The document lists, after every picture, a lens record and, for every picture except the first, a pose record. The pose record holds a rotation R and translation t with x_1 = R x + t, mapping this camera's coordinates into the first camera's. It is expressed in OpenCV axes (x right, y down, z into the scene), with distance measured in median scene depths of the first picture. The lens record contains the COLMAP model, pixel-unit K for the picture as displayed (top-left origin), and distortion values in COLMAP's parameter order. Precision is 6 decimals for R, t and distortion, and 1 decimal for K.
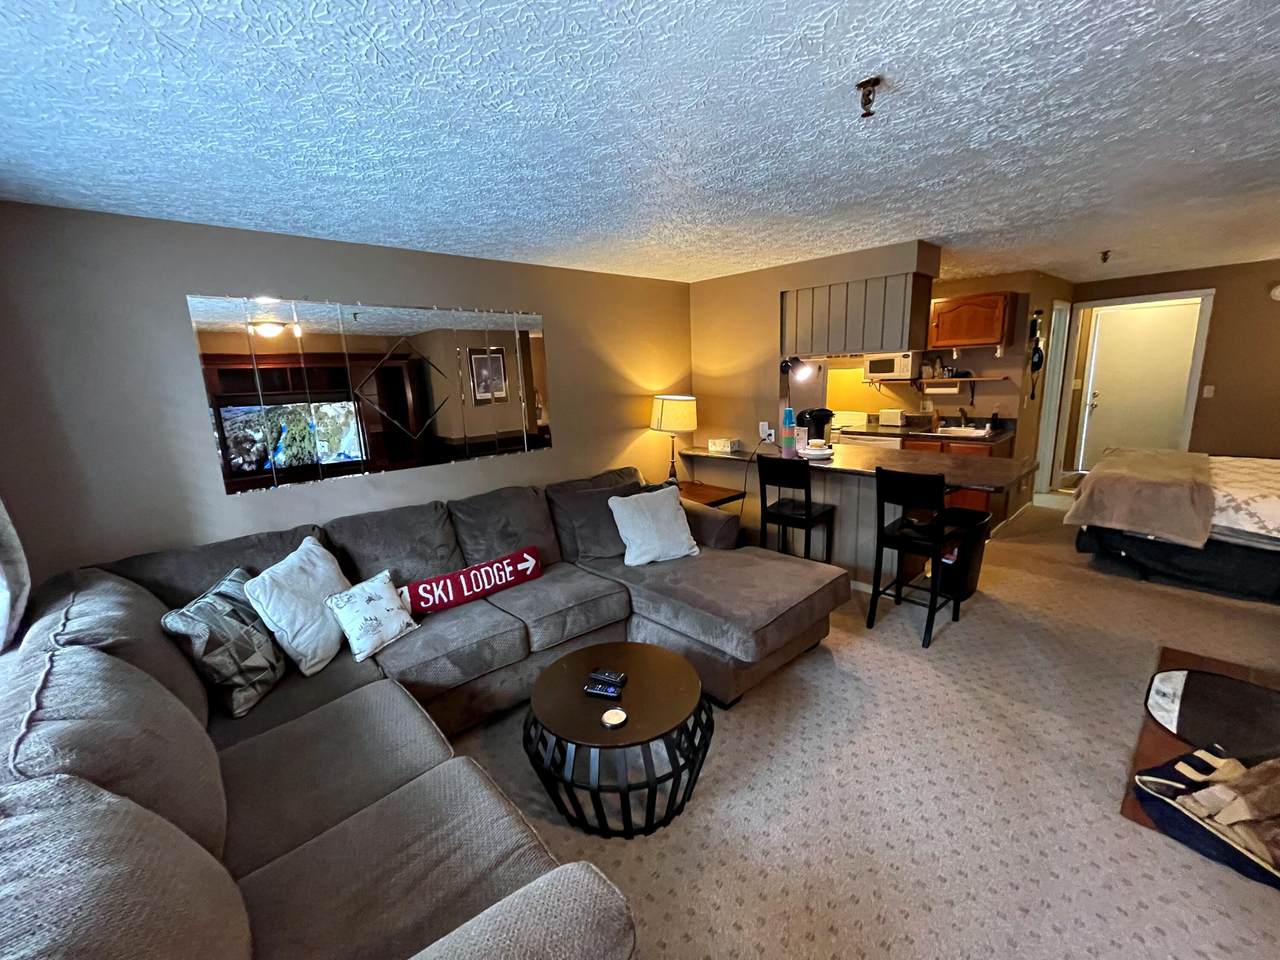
lens RADIAL K [[517.3, 0, 638.8], [0, 517.3, 480.3], [0, 0, 1]] dist [-0.001338, -0.000445]
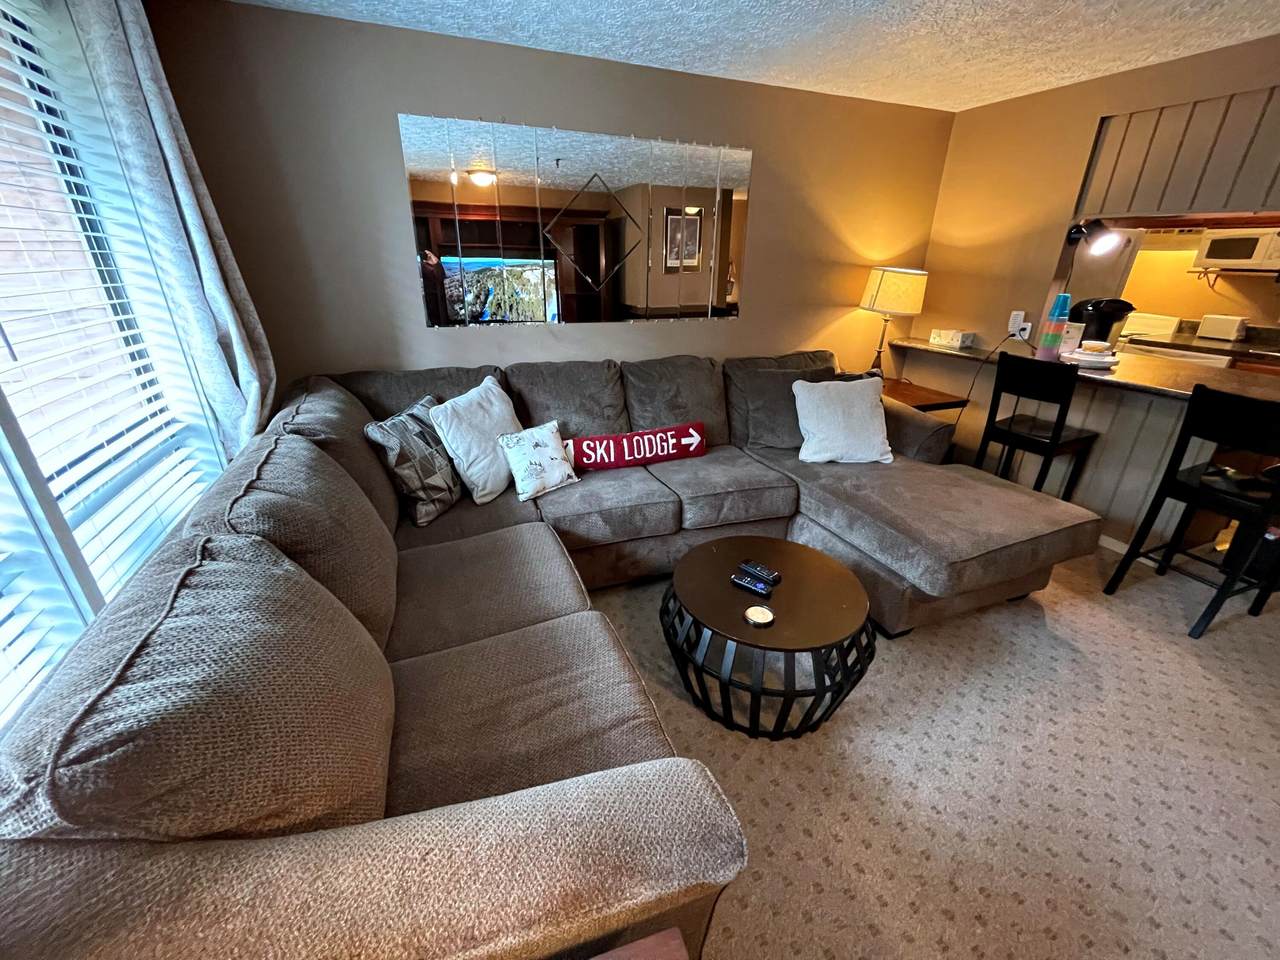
lens RADIAL K [[517.3, 0, 638.8], [0, 517.3, 480.3], [0, 0, 1]] dist [-0.001338, -0.000445]
pose [[0.935309, 0.185644, -0.301219, -0.011457], [-0.119674, 0.967111, 0.224443, 0.039540], [0.332978, -0.173876, 0.926765, 0.099138]]
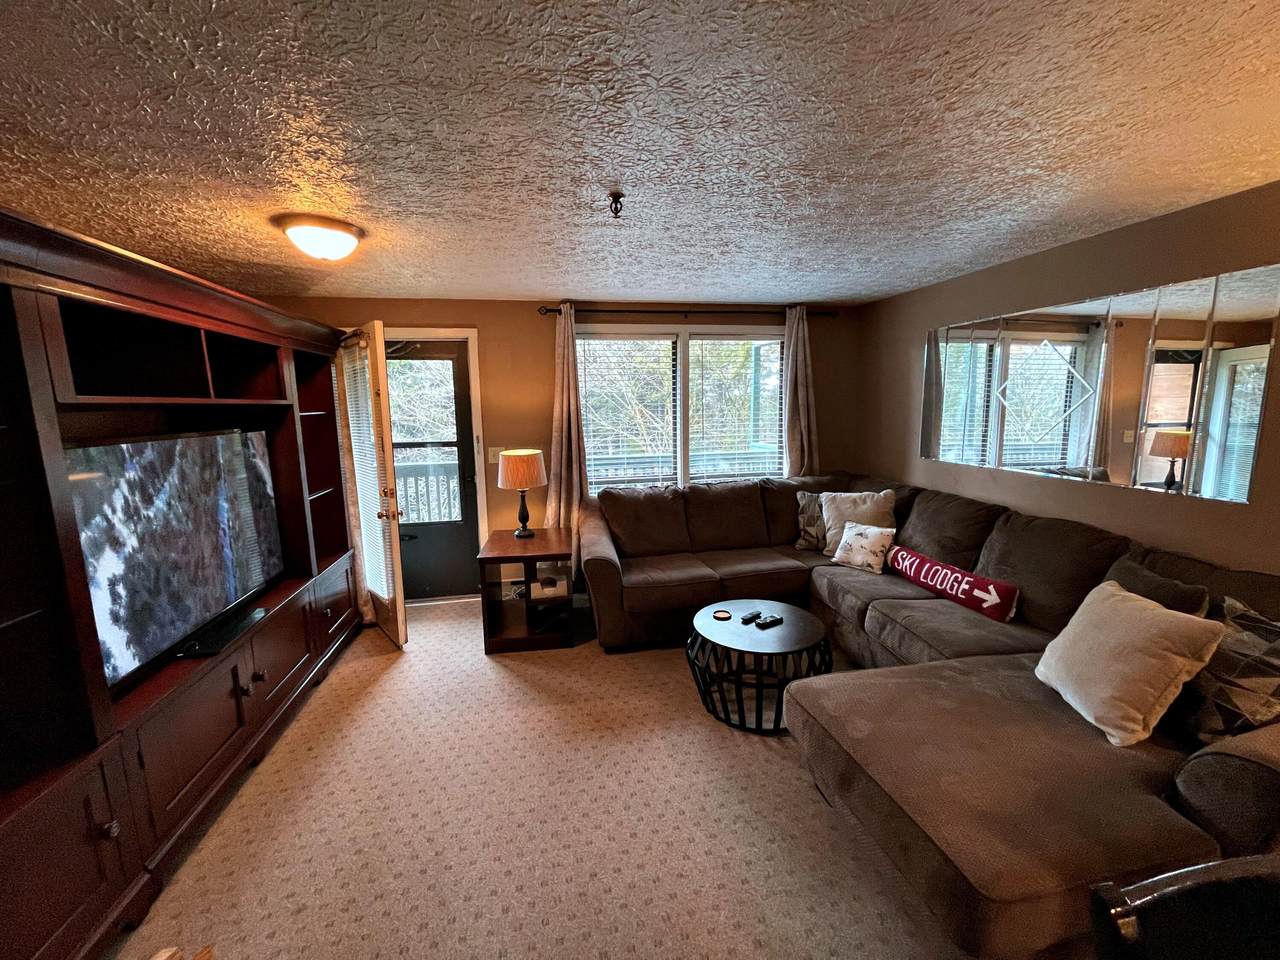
lens RADIAL K [[517.3, 0, 638.8], [0, 517.3, 480.3], [0, 0, 1]] dist [-0.001338, -0.000445]
pose [[-0.516780, 0.173745, -0.838302, 0.897139], [-0.133853, 0.950750, 0.279566, -0.216357], [0.845590, 0.256683, -0.468073, 0.981071]]
